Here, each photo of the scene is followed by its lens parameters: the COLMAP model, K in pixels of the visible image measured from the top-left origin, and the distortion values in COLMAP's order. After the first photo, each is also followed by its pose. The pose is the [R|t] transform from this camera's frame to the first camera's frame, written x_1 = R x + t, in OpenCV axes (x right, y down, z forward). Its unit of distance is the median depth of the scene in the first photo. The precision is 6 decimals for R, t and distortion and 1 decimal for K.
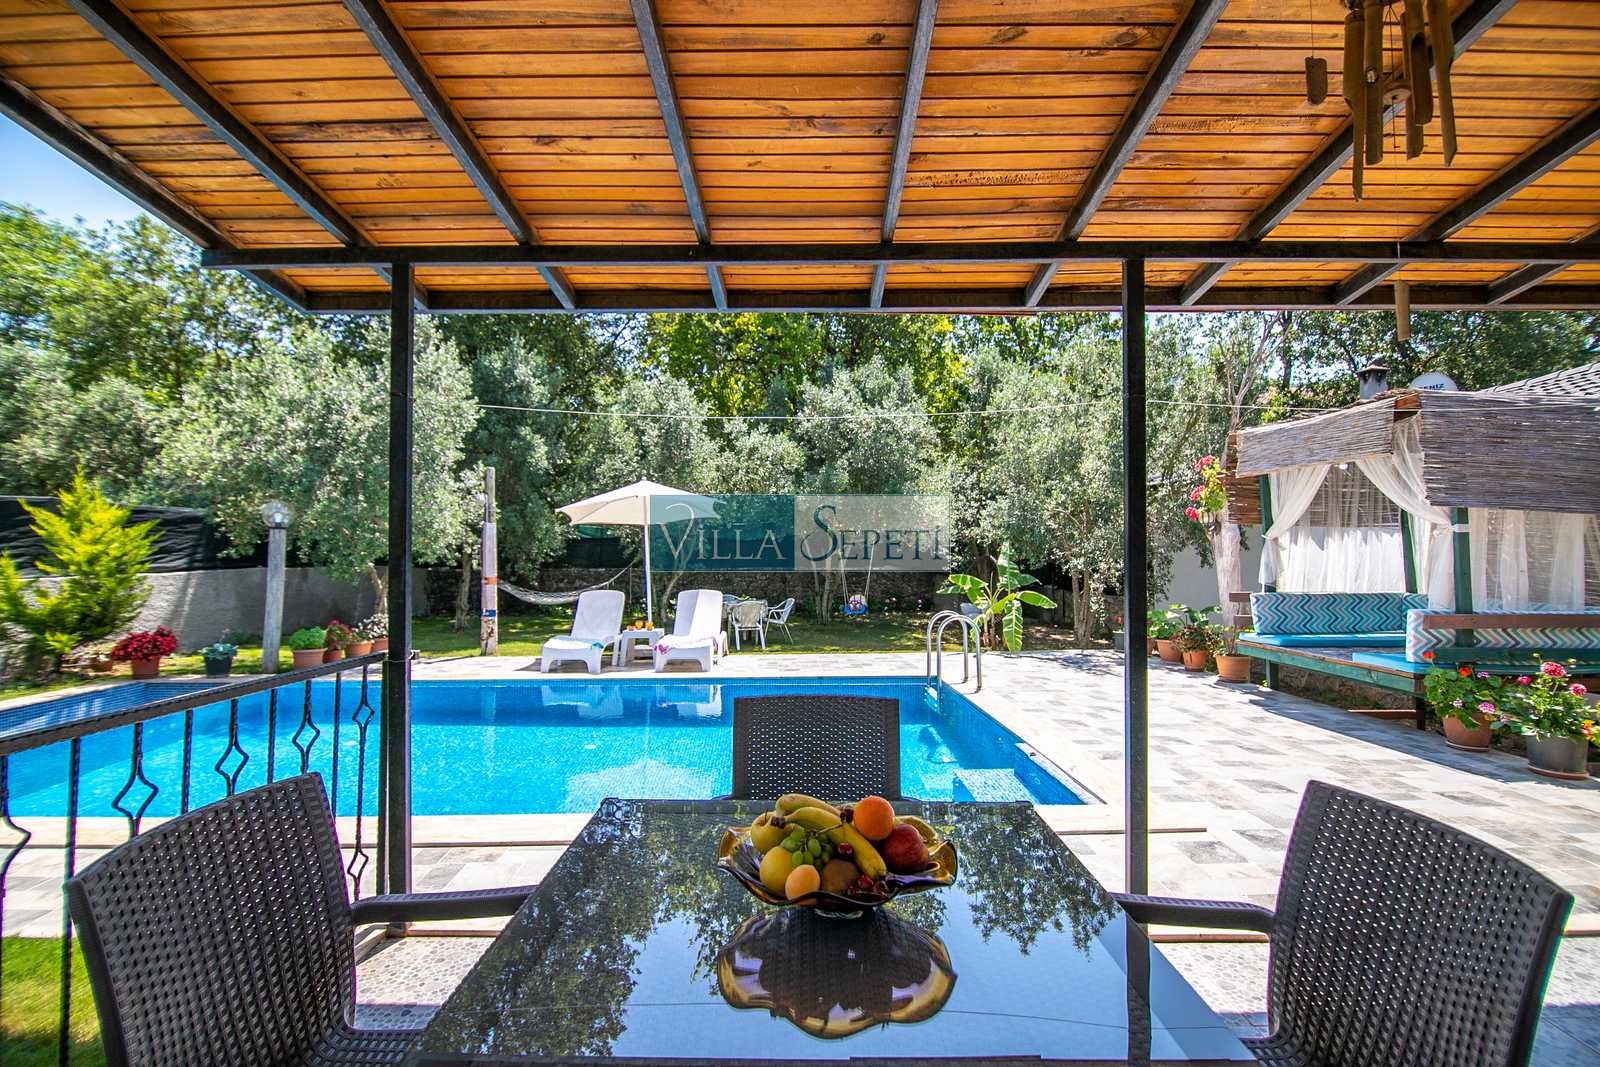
lens RADIAL K [[714.5, 0, 799.5], [0, 714.5, 526.6], [0, 0, 1]] dist [-0.009365, -0.006186]
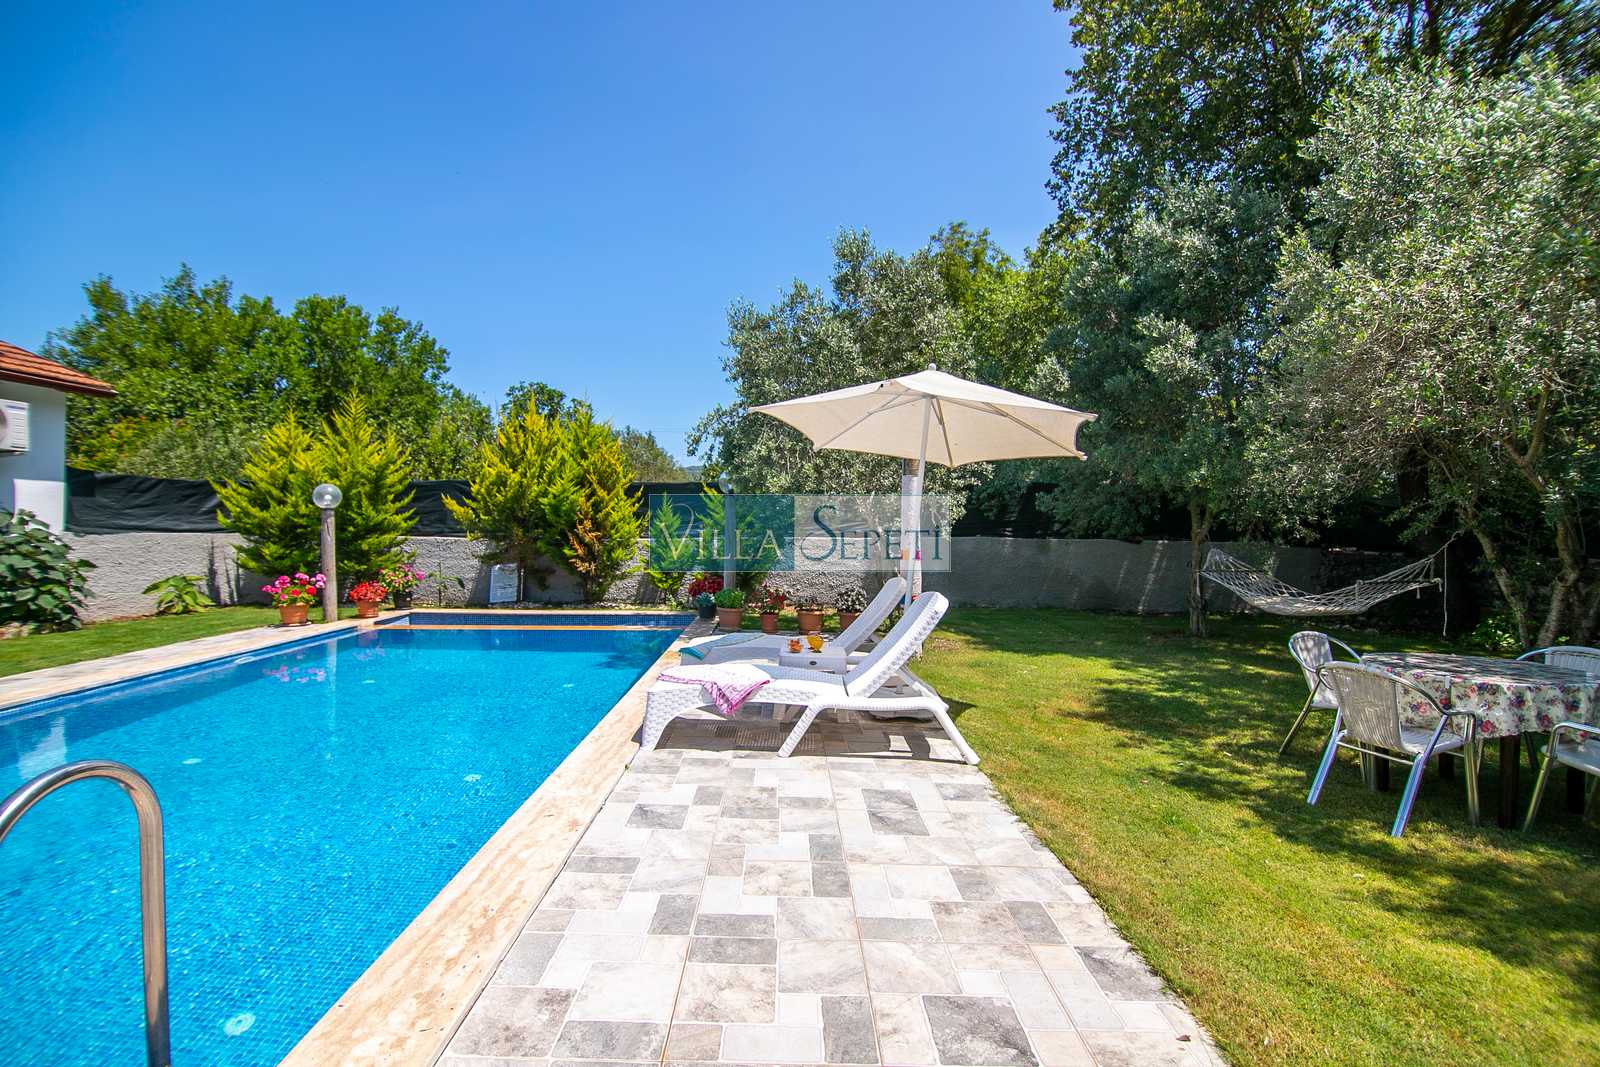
lens RADIAL K [[714.5, 0, 802.1], [0, 714.5, 528.2], [0, 0, 1]] dist [-0.009365, -0.006186]
pose [[-0.017760, 0.001637, -0.999841, 0.329488], [0.026417, 0.999650, 0.001168, 0.050247], [0.999493, -0.026392, -0.017797, 1.008789]]
